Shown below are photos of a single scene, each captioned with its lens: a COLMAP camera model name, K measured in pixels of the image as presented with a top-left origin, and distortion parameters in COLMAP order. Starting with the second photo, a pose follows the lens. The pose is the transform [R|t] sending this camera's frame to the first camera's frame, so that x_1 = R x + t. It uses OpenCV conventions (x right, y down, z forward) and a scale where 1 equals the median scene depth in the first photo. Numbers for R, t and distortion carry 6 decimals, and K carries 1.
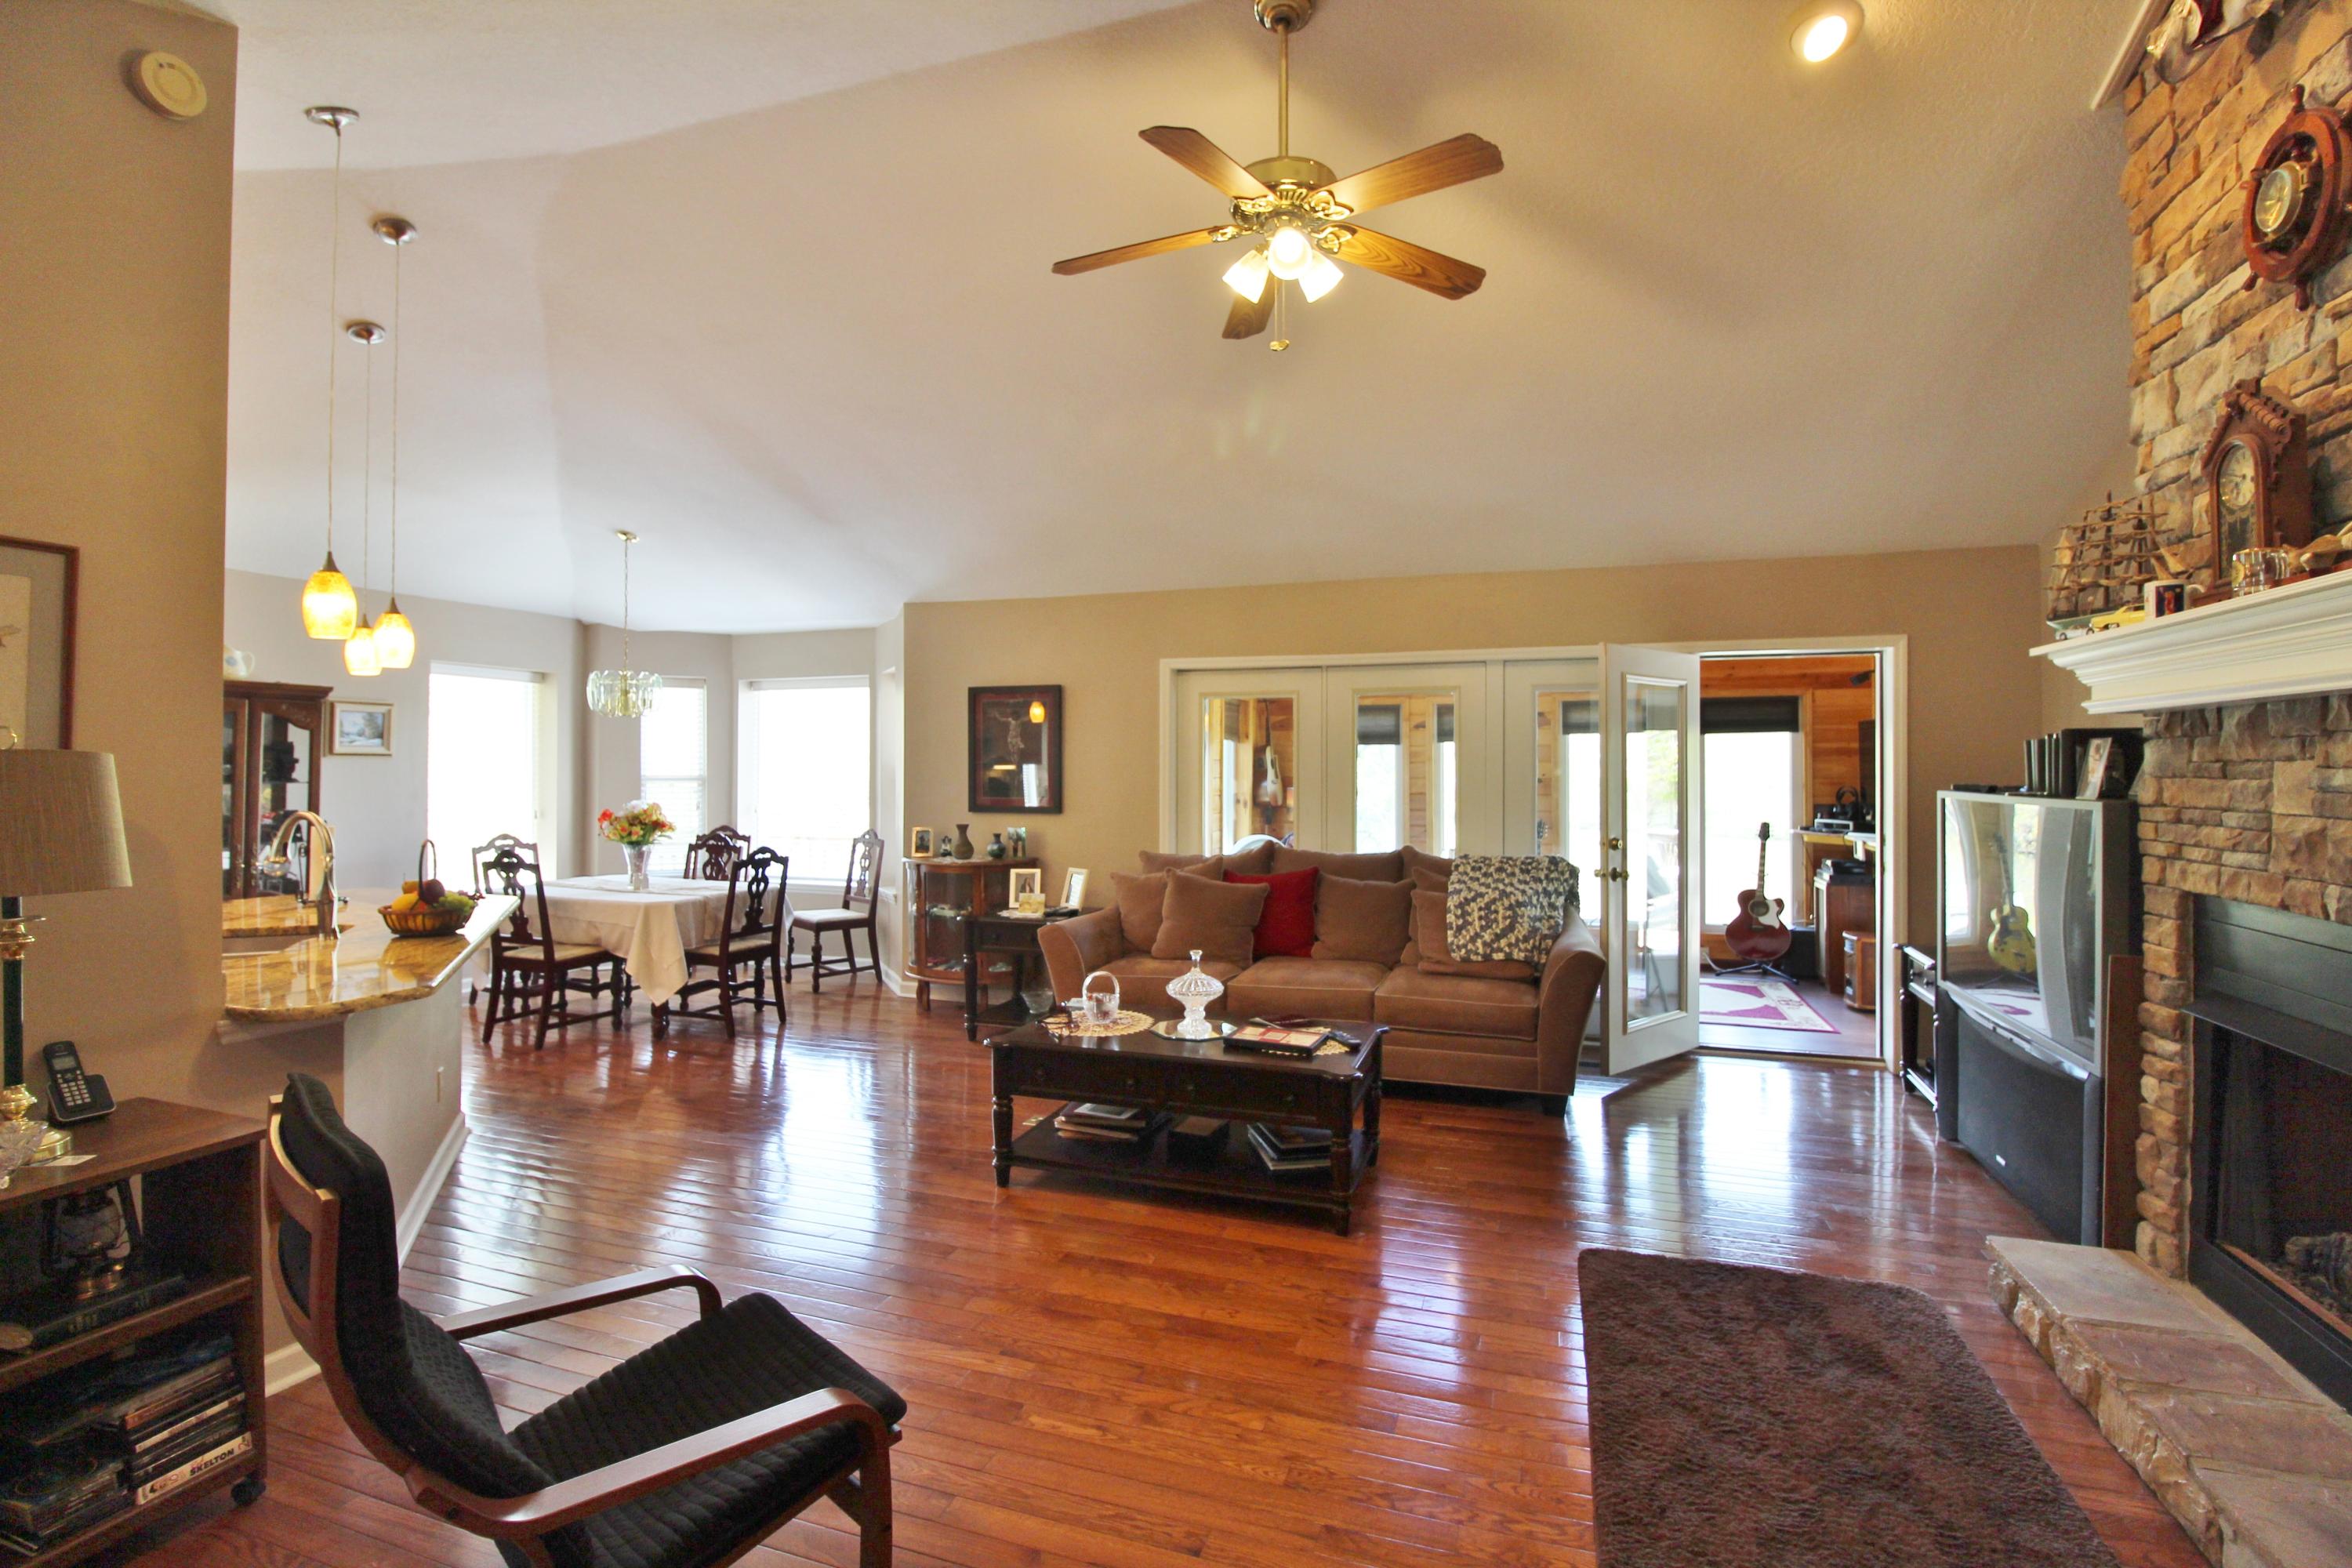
lens RADIAL K [[1086.1, 0, 1176.2], [0, 1086.1, 755.6], [0, 0, 1]] dist [0.002542, -0.014907]
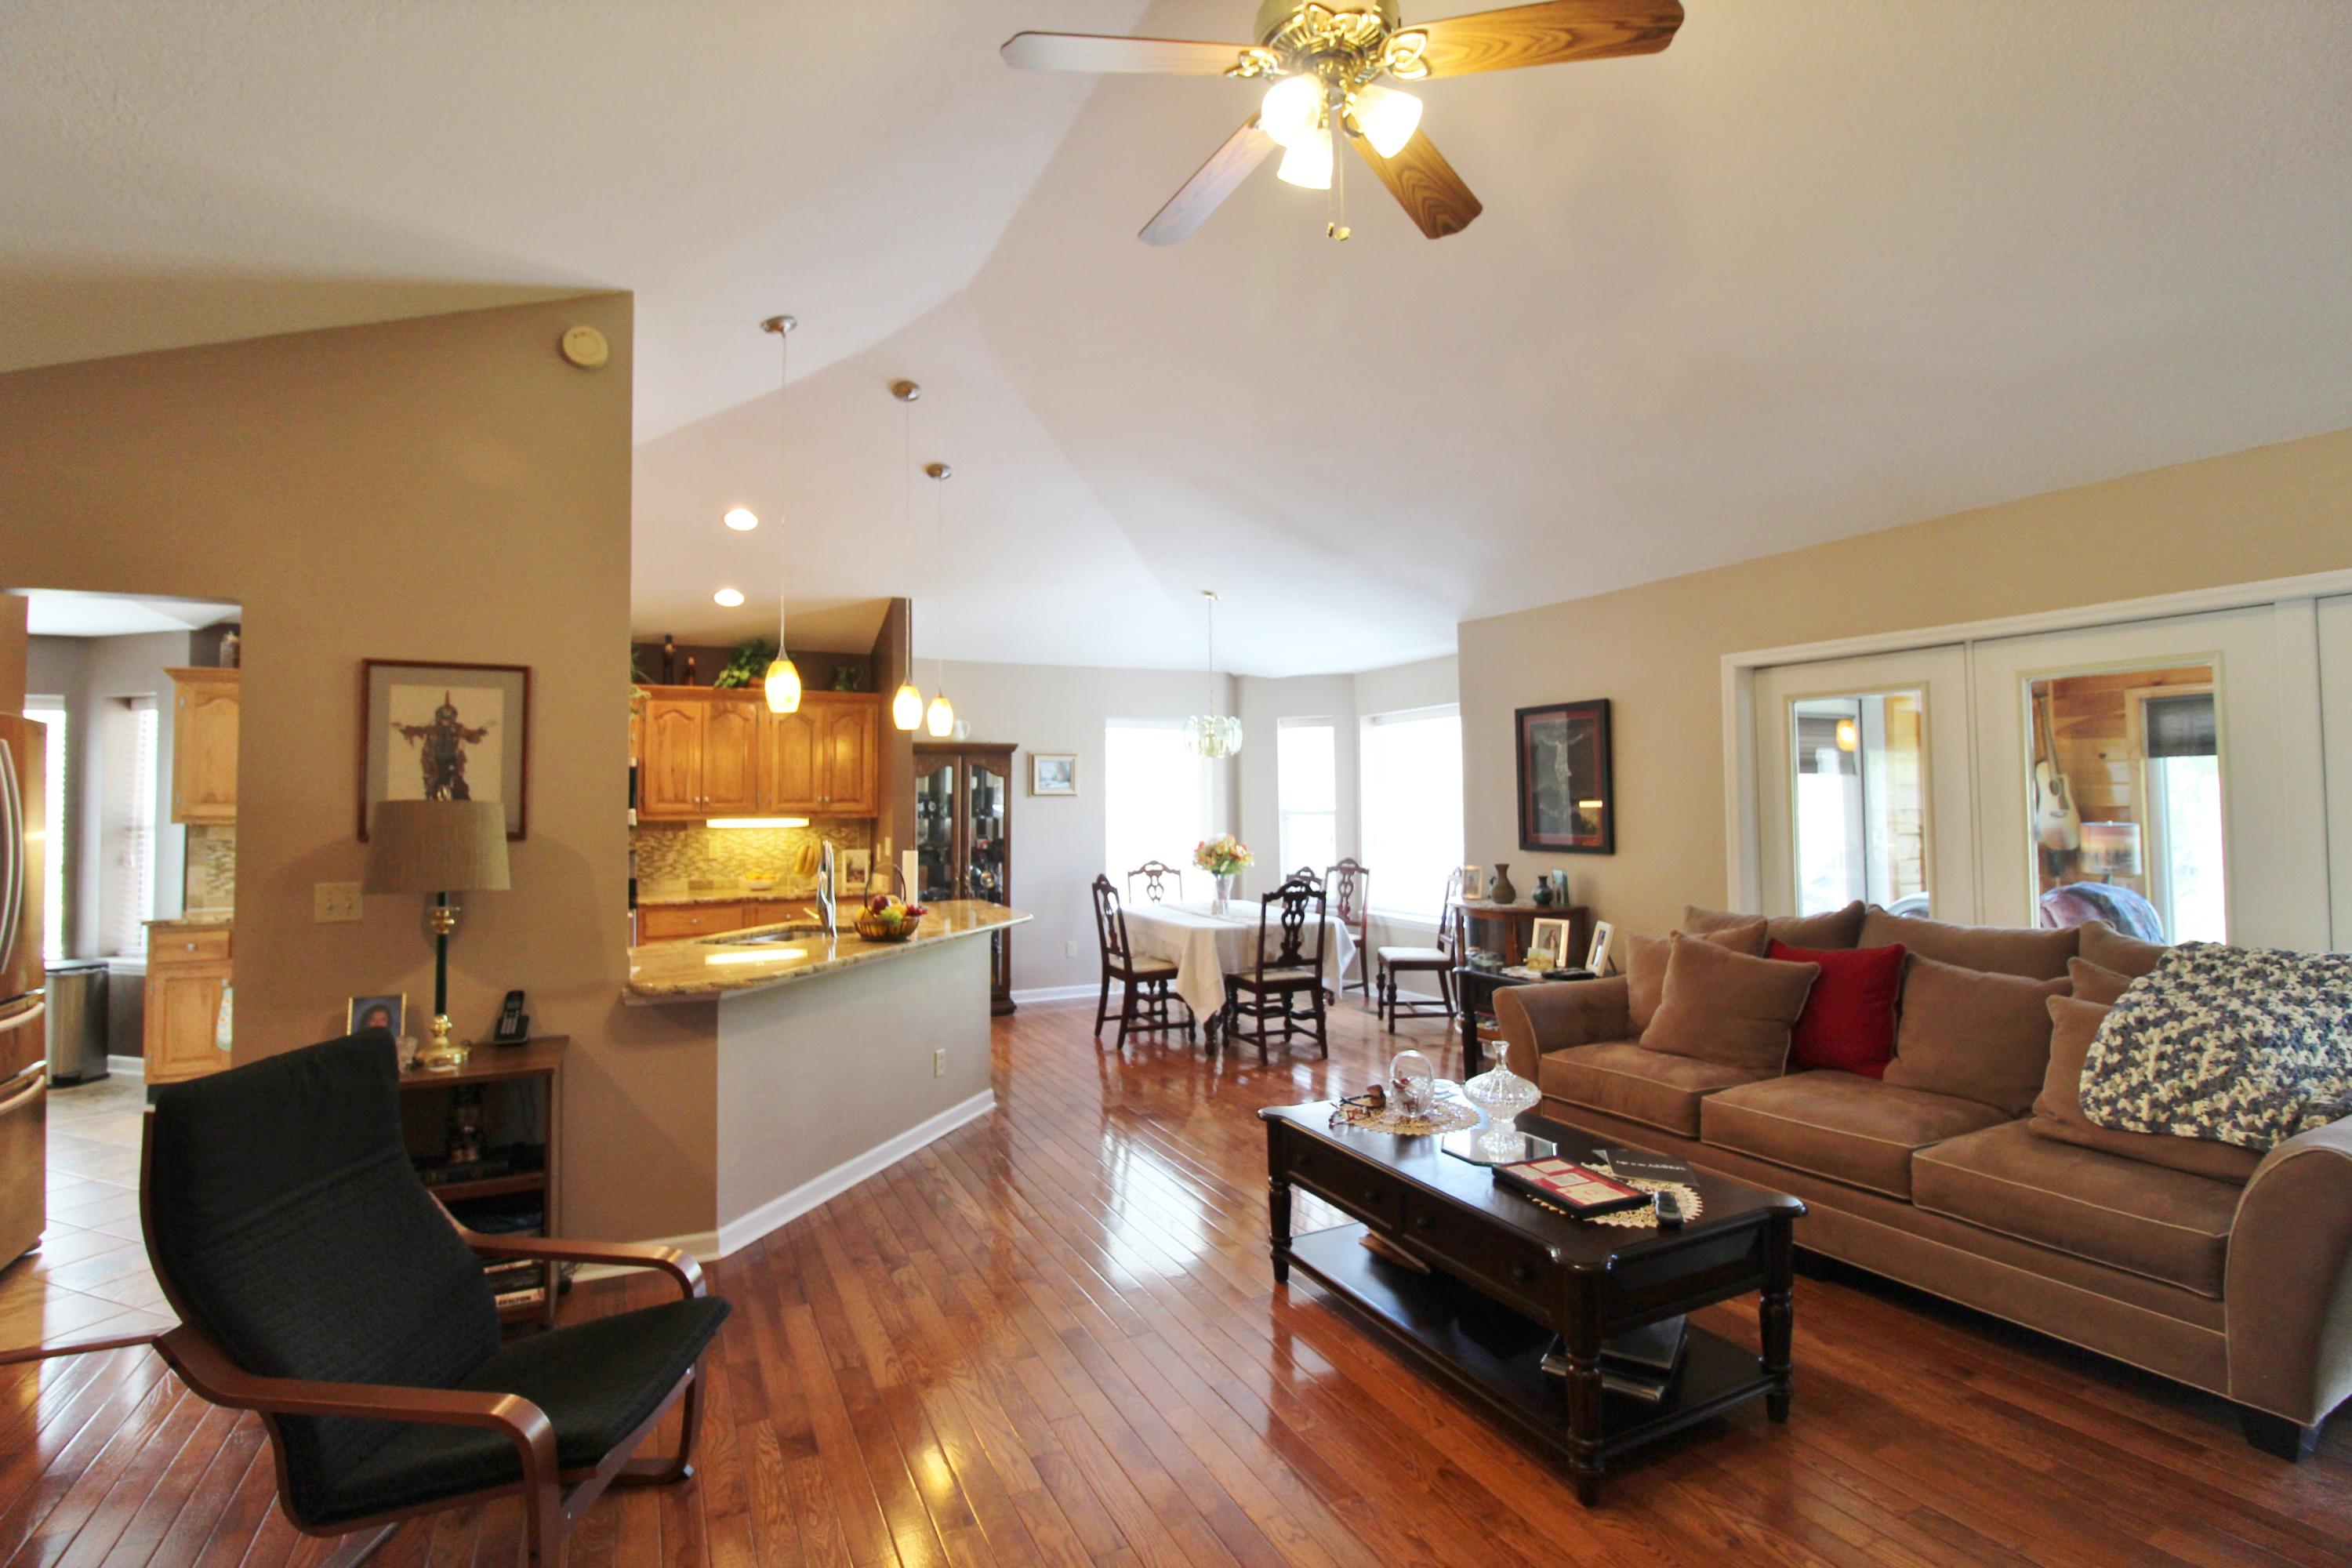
lens RADIAL K [[1086.1, 0, 1176.2], [0, 1086.1, 755.6], [0, 0, 1]] dist [0.002542, -0.014907]
pose [[0.713119, -0.039585, -0.699924, 0.266966], [0.019416, 0.999137, -0.036725, 0.002706], [0.700774, 0.012600, 0.713272, 0.203300]]
